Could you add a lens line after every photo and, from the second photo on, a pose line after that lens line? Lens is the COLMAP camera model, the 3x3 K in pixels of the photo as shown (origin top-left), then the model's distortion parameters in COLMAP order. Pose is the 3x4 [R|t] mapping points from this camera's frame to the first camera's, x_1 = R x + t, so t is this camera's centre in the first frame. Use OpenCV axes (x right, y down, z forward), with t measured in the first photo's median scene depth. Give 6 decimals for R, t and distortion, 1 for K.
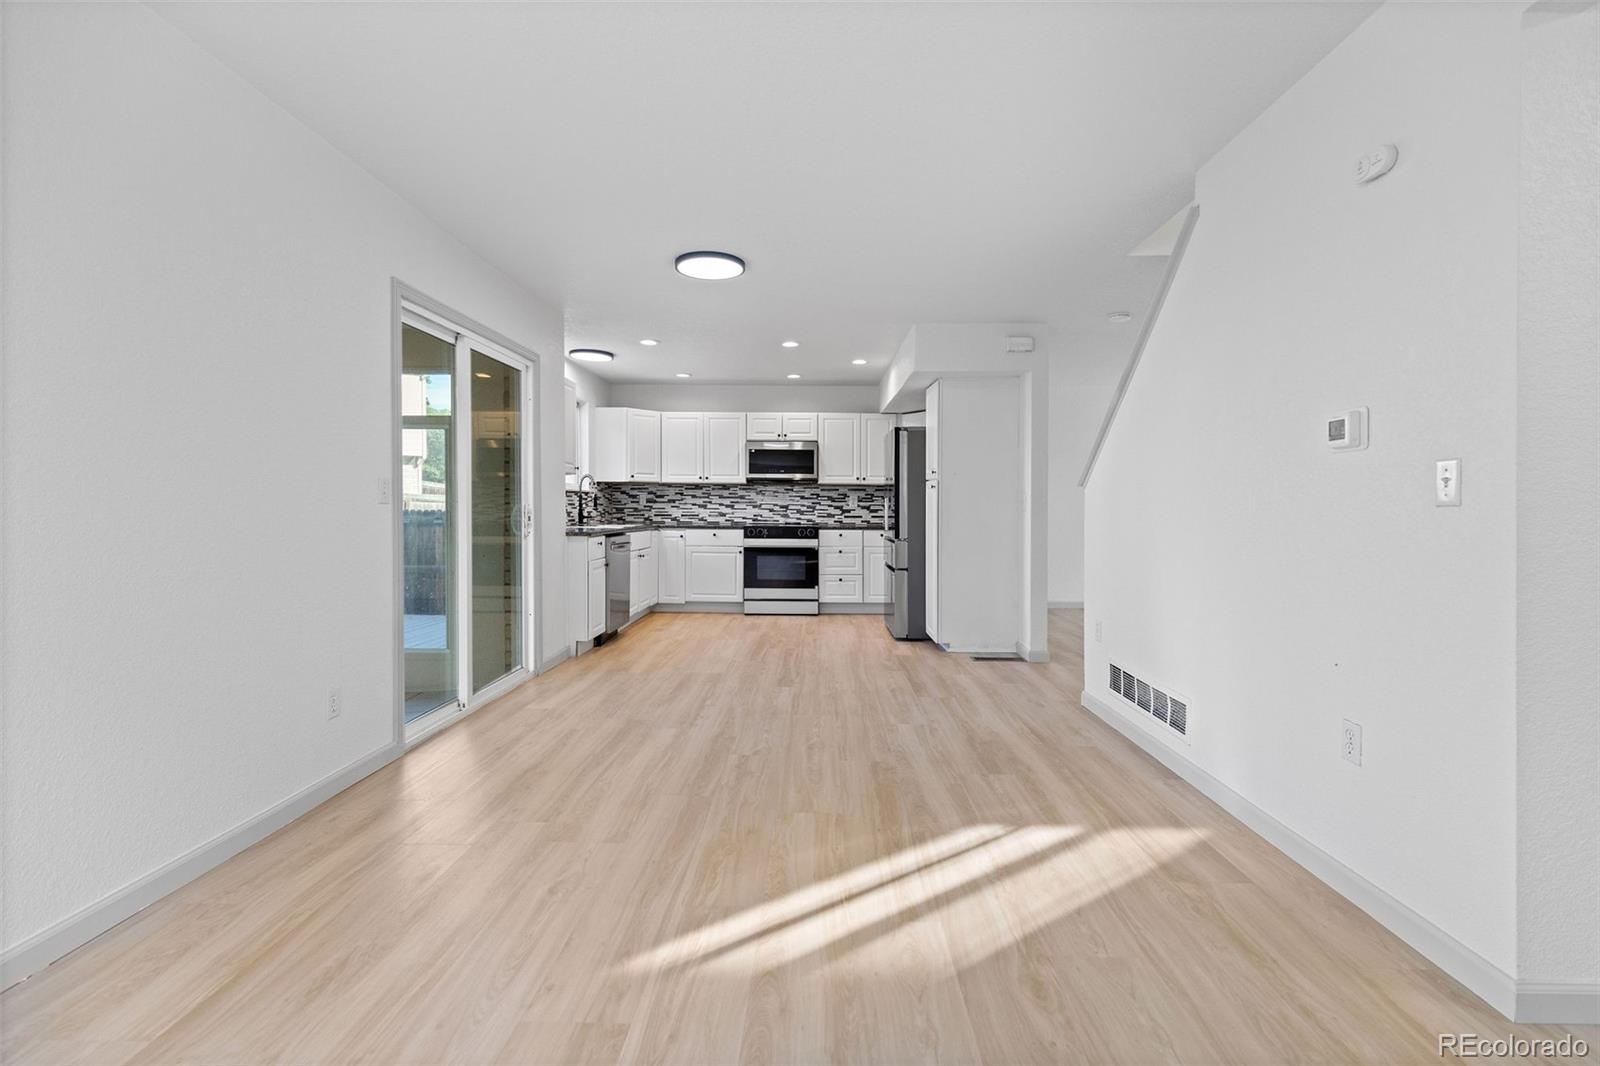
lens RADIAL K [[733.2, 0, 796.7], [0, 733.2, 518.4], [0, 0, 1]] dist [0.005882, 0.000447]
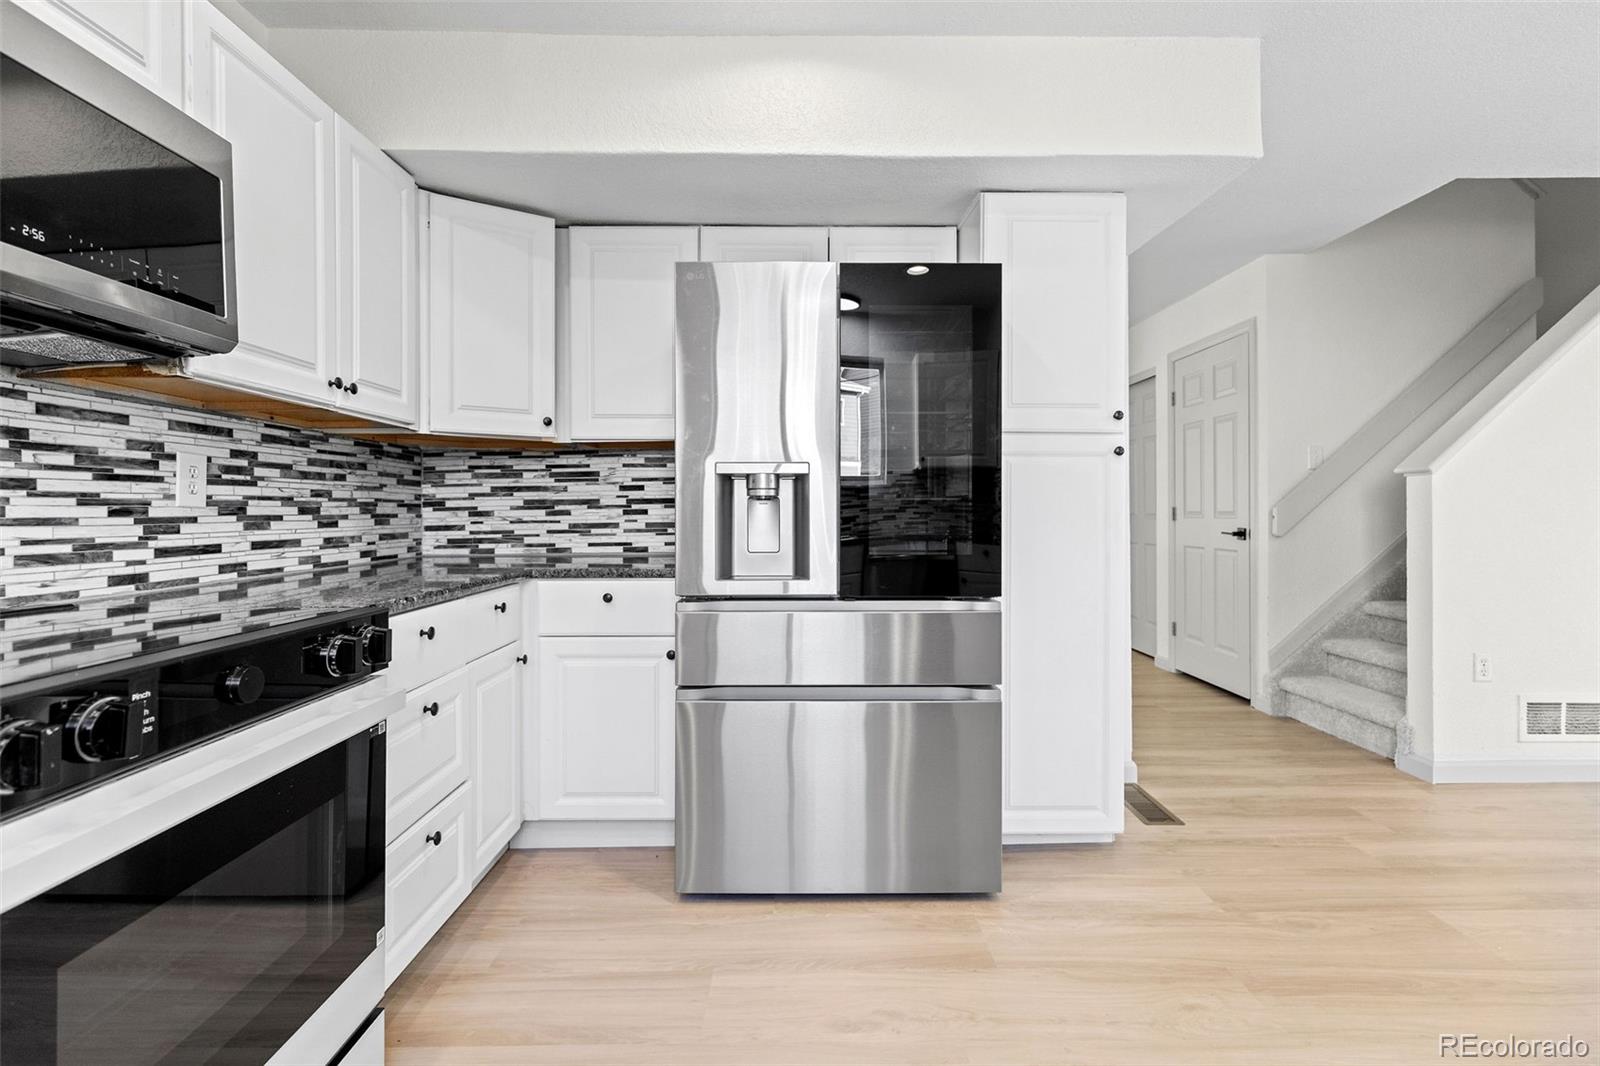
lens RADIAL K [[733.2, 0, 814.1], [0, 733.2, 513.7], [0, 0, 1]] dist [0.005882, 0.000447]
pose [[-0.033880, -0.010072, 0.999375, -0.164348], [0.021018, 0.999721, 0.010788, -0.012969], [-0.999205, 0.021370, -0.033659, 0.904818]]
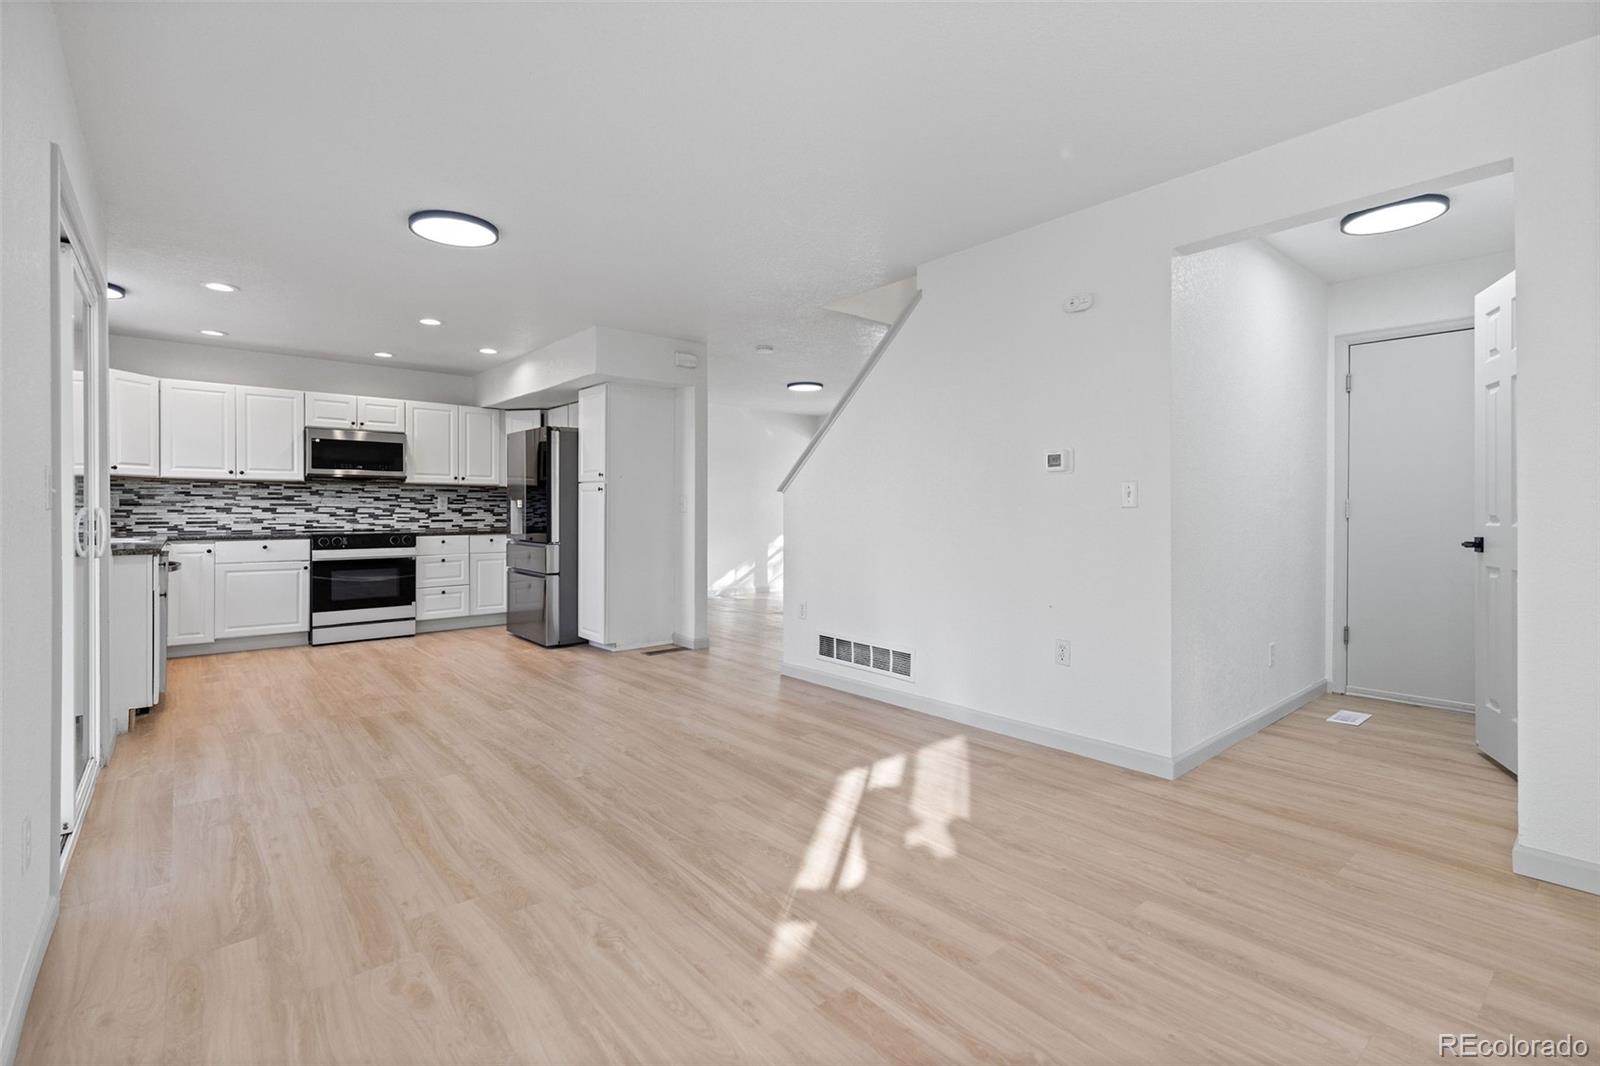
lens RADIAL K [[733.2, 0, 809.0], [0, 733.2, 517.2], [0, 0, 1]] dist [0.005882, 0.000447]
pose [[0.740010, -0.012890, 0.672473, -0.211568], [0.015170, 0.999882, 0.002472, -0.002312], [-0.672425, 0.008372, 0.740118, 0.049084]]
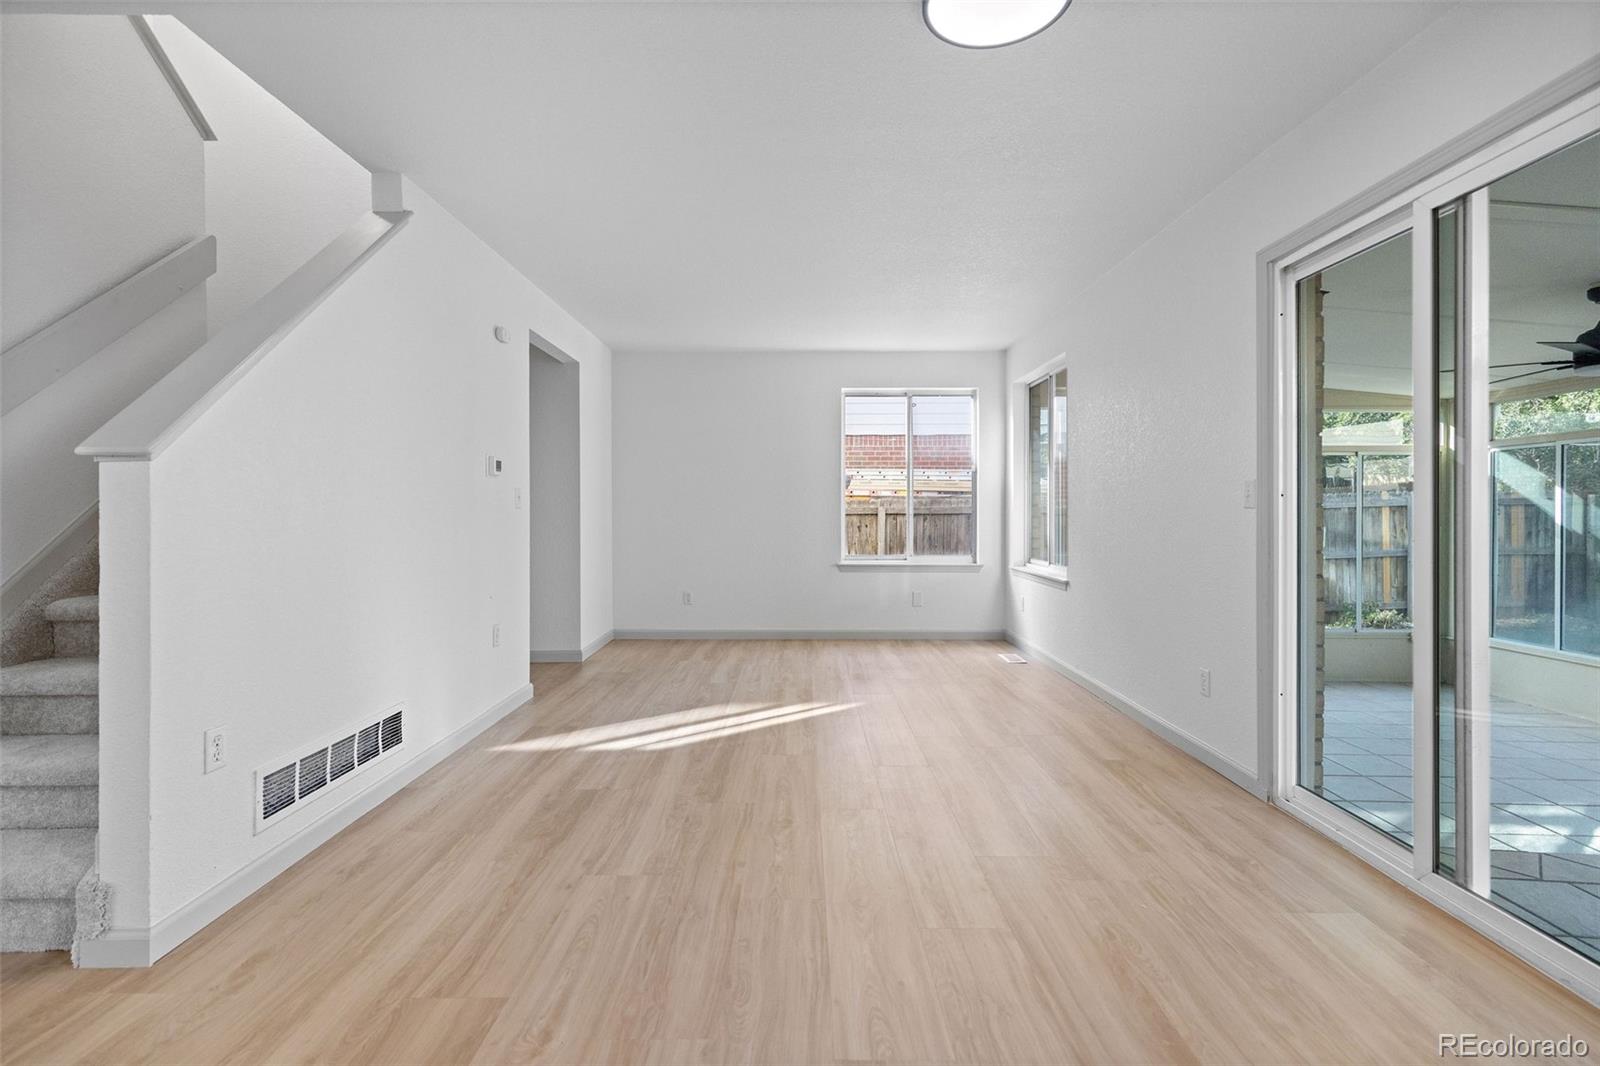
lens RADIAL K [[733.2, 0, 795.0], [0, 733.2, 511.2], [0, 0, 1]] dist [0.005882, 0.000447]
pose [[-0.999818, -0.005173, -0.018367, 0.012335], [-0.005456, 0.999867, 0.015374, -0.011047], [0.018285, 0.015471, -0.999713, 0.806132]]
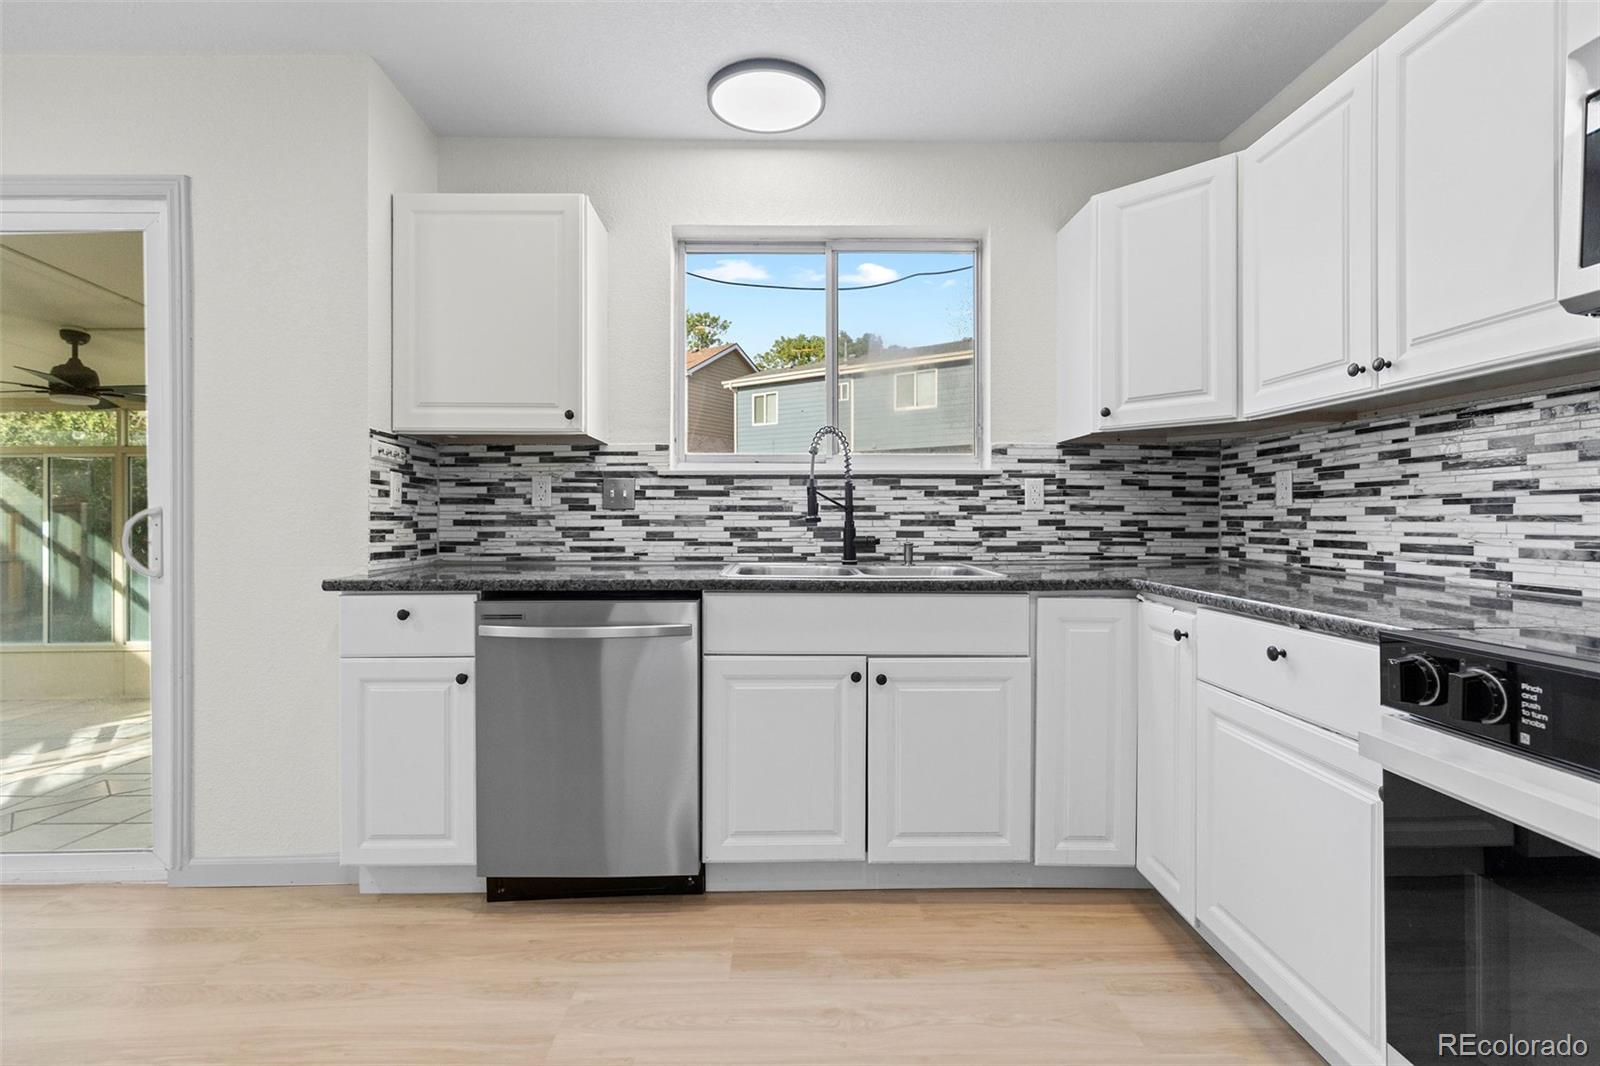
lens RADIAL K [[733.2, 0, 807.7], [0, 733.2, 518.8], [0, 0, 1]] dist [0.005882, 0.000447]
pose [[0.038713, -0.004848, -0.999239, 0.076565], [-0.014145, 0.999885, -0.005400, -0.010197], [0.999150, 0.014343, 0.038640, 0.885238]]
